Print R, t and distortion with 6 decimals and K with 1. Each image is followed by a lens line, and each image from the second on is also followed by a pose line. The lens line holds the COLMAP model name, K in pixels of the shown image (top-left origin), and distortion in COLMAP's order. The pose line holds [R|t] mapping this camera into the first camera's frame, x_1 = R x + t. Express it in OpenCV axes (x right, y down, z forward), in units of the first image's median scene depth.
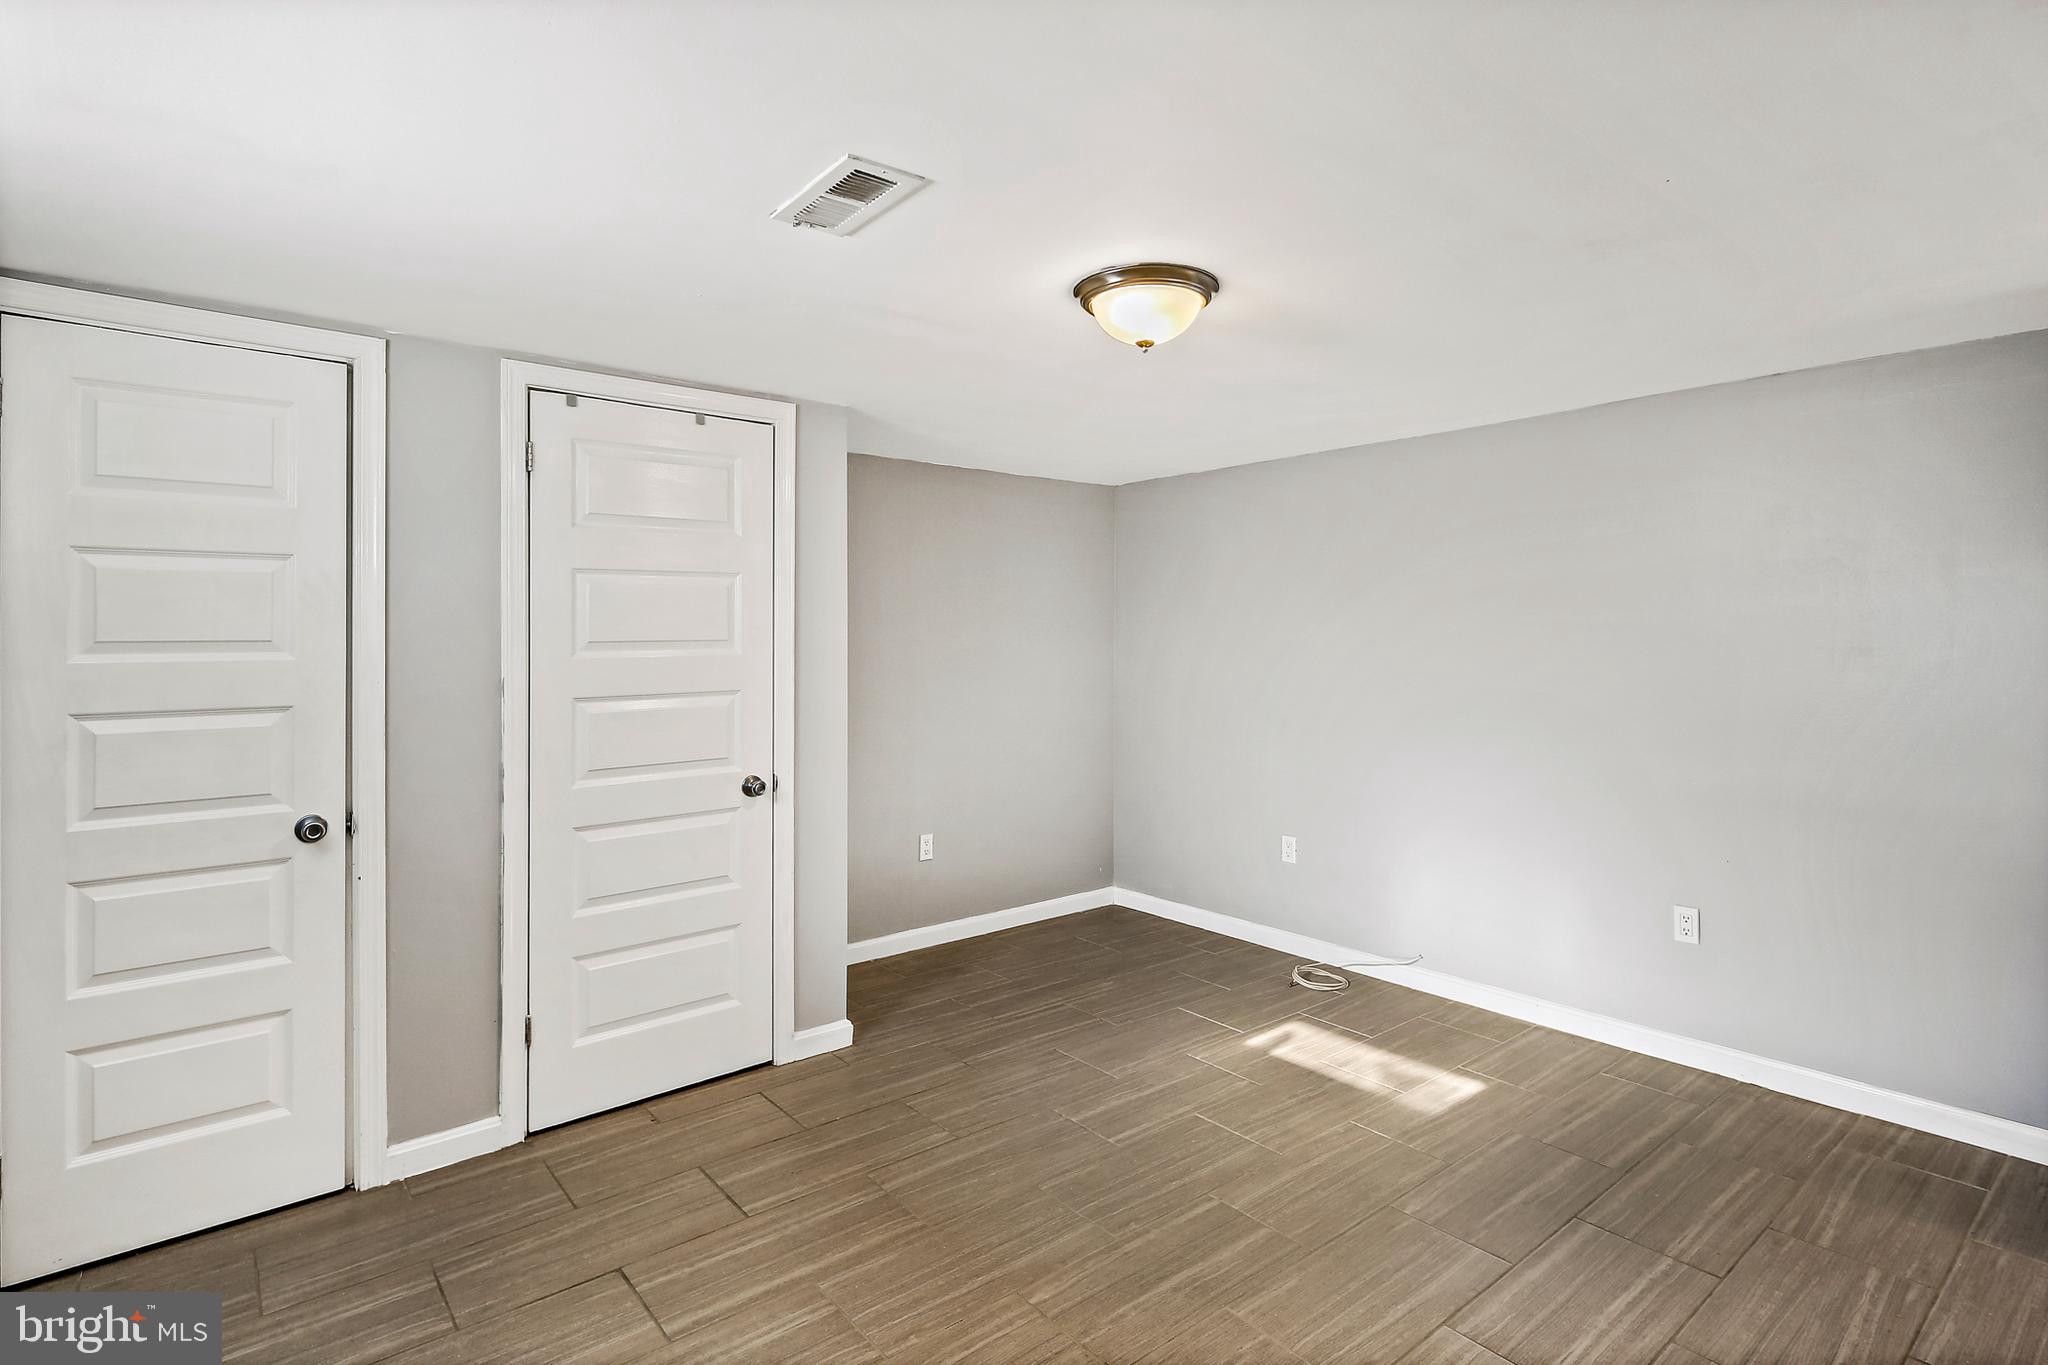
lens RADIAL K [[1019.9, 0, 1026.9], [0, 1019.9, 639.9], [0, 0, 1]] dist [0.013241, -0.000360]
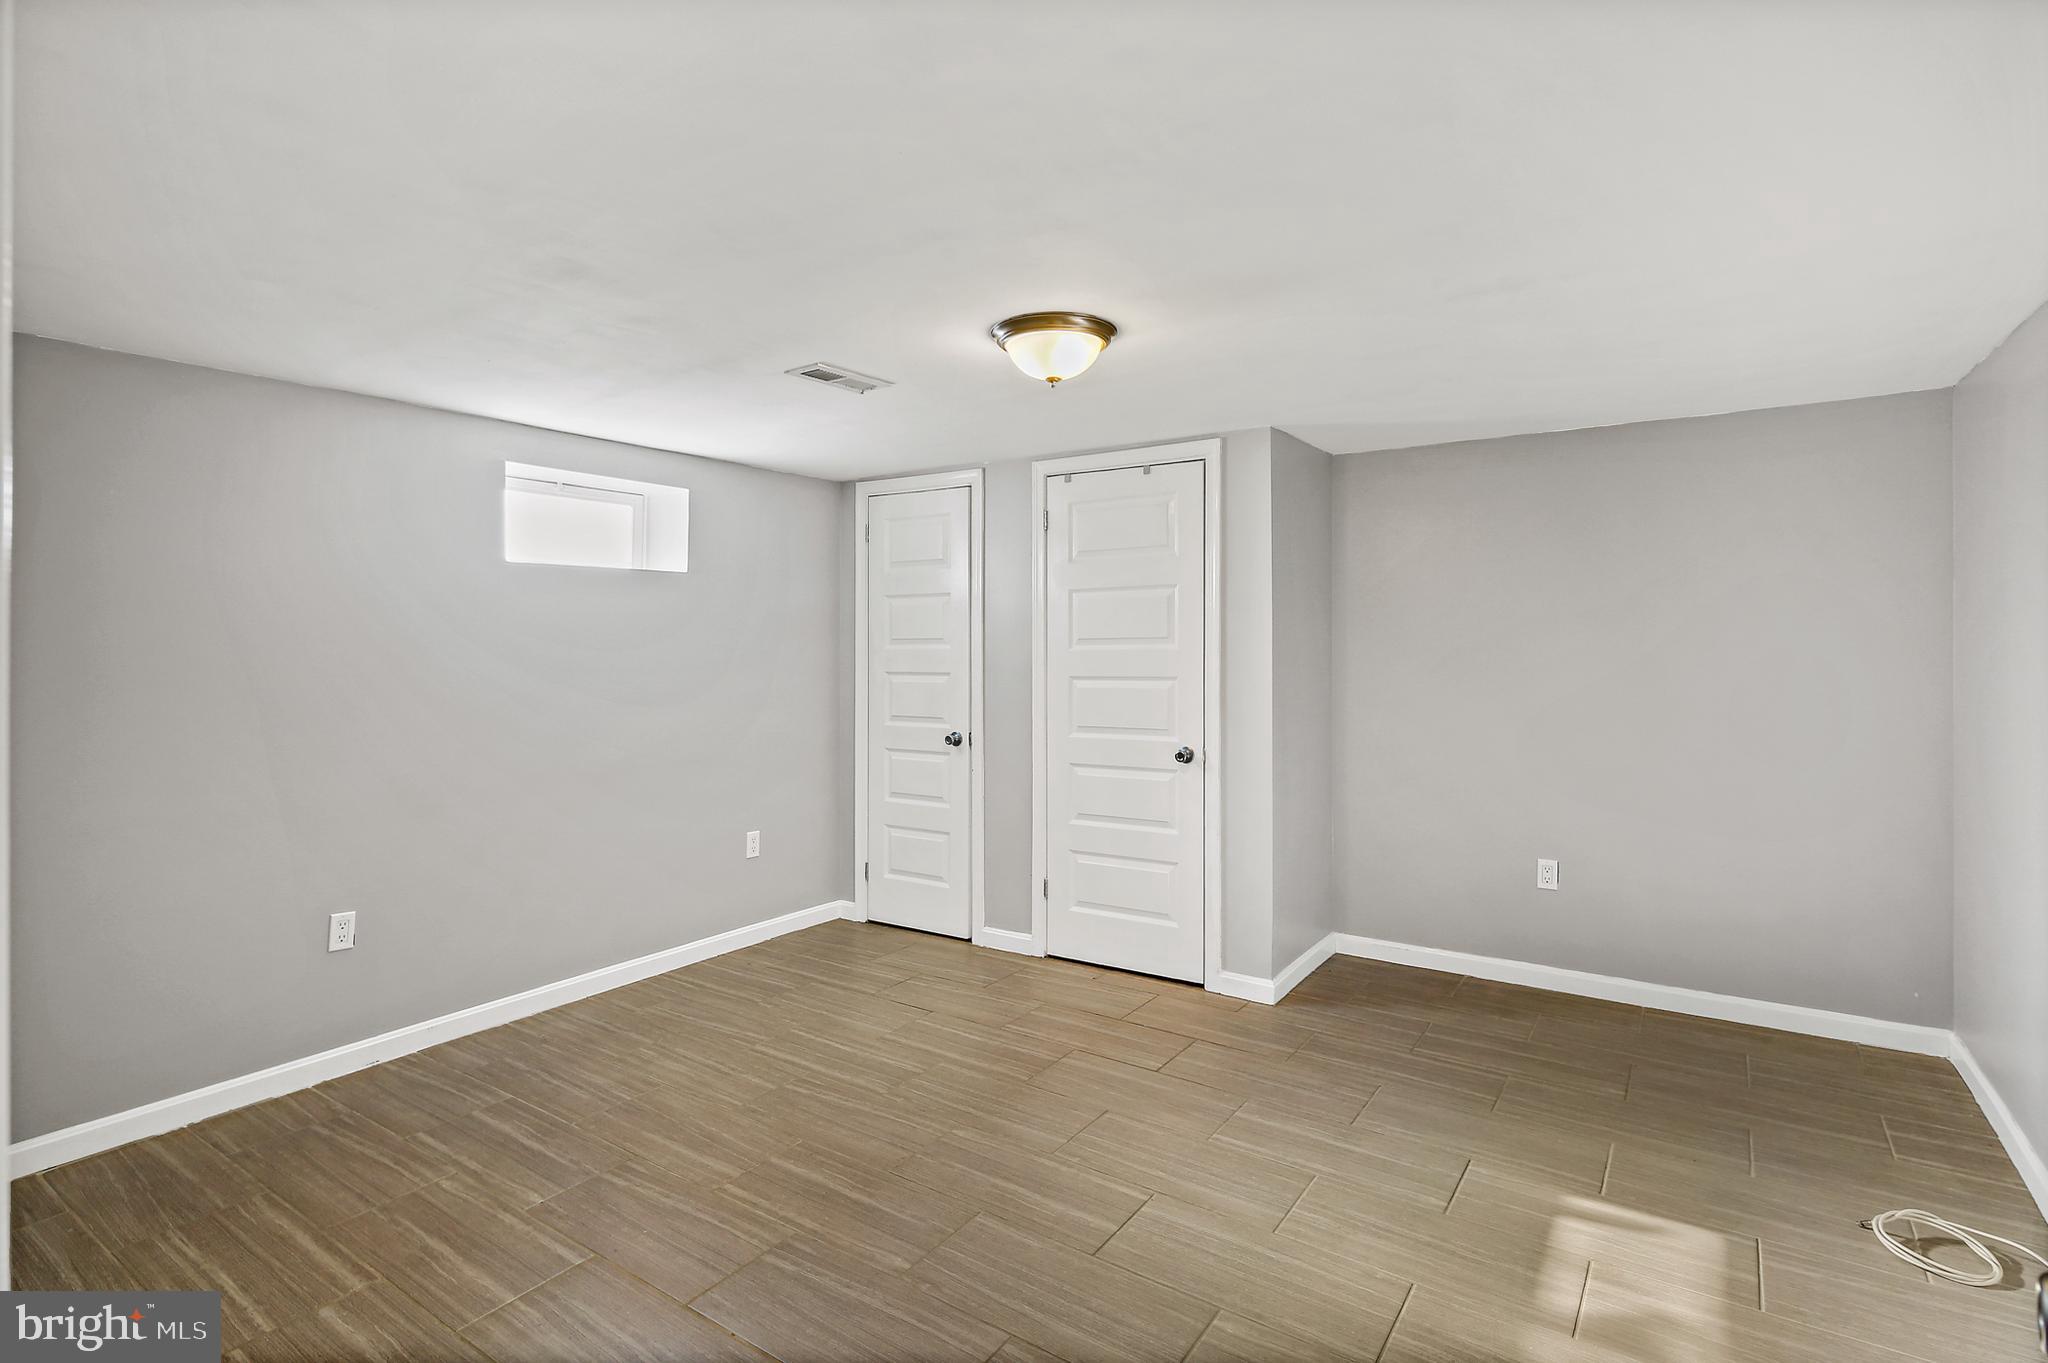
lens RADIAL K [[999.7, 0, 1017.9], [0, 999.7, 627.3], [0, 0, 1]] dist [0.003049, -0.000787]
pose [[0.280570, -0.009606, -0.959785, 0.873104], [0.003756, 0.999953, -0.008910, -0.002128], [0.959826, -0.001105, 0.280593, 0.481207]]
